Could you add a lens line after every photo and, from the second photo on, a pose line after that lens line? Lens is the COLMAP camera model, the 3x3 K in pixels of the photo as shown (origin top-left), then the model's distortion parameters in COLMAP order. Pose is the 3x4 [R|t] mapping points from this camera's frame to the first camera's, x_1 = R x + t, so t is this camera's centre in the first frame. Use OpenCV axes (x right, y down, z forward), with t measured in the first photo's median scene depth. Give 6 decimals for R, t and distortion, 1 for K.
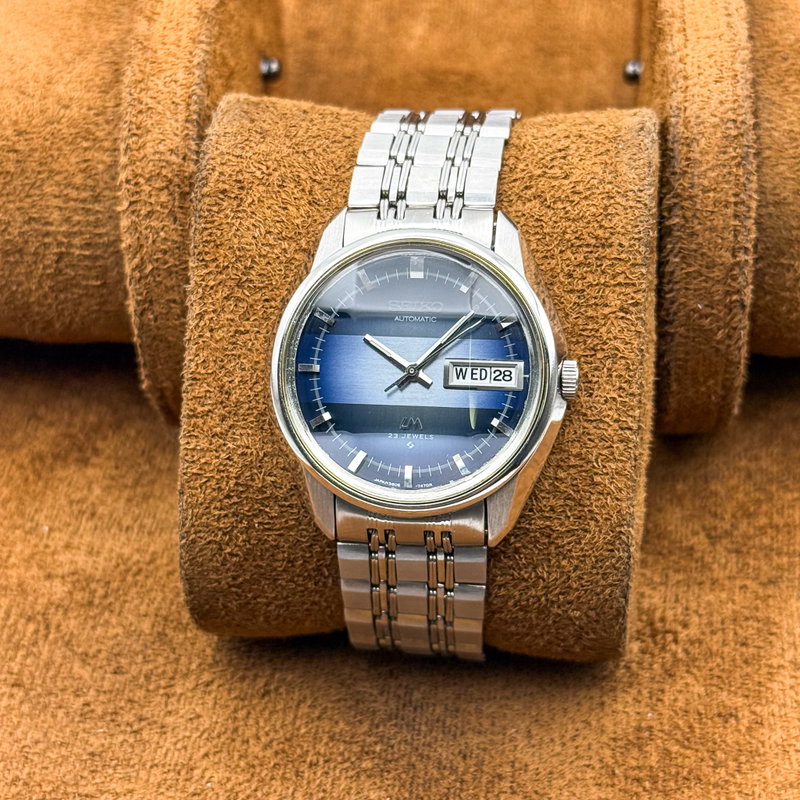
lens RADIAL K [[1972.2, 0, 400.0], [0, 1972.2, 400.0], [0, 0, 1]] dist [-0.000473, -0.418212]
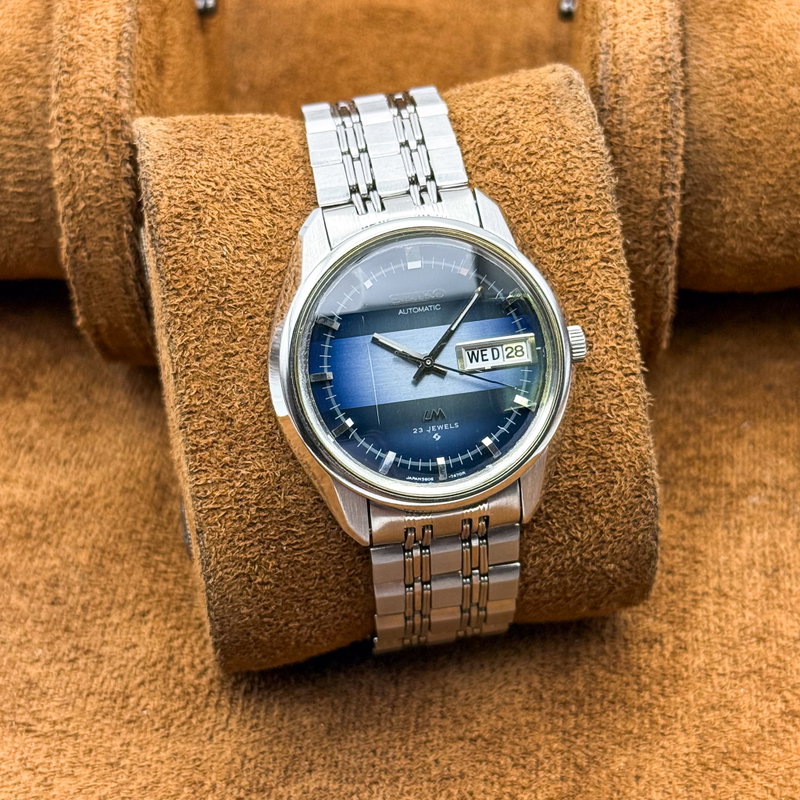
lens RADIAL K [[1972.2, 0, 400.0], [0, 1972.2, 400.0], [0, 0, 1]] dist [-0.000473, -0.418212]
pose [[0.955645, -0.195647, 0.220146, -0.218174], [0.197956, 0.980140, 0.011745, -0.007686], [-0.218072, 0.032355, 0.975396, 0.042771]]
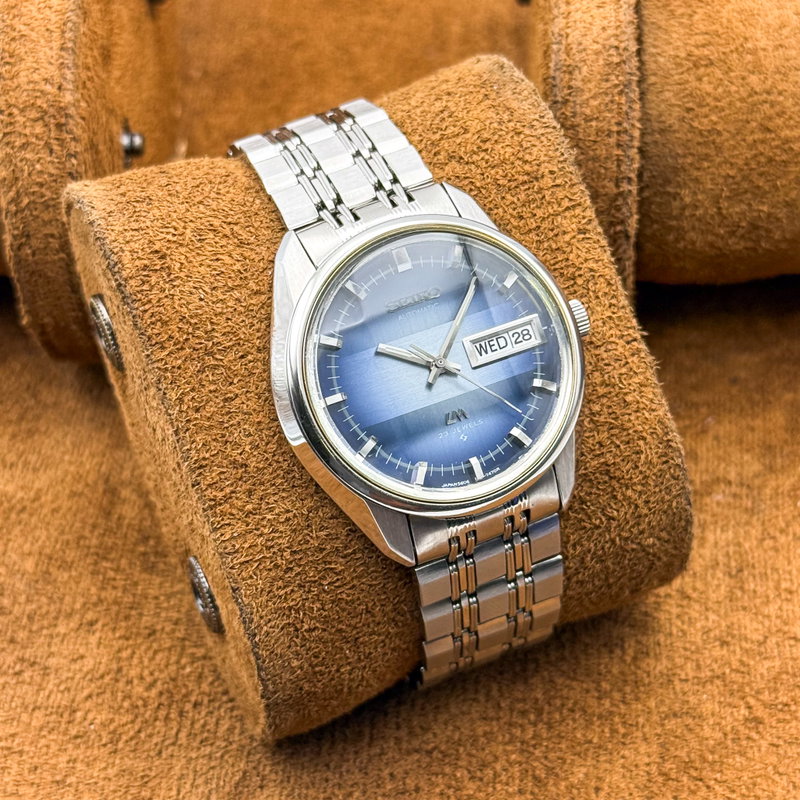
lens RADIAL K [[1972.2, 0, 400.0], [0, 1972.2, 400.0], [0, 0, 1]] dist [-0.000473, -0.418212]
pose [[0.864017, -0.363866, 0.347961, -0.331311], [0.392148, 0.919825, -0.011868, 0.007733], [-0.315745, 0.146707, 0.937434, 0.118420]]
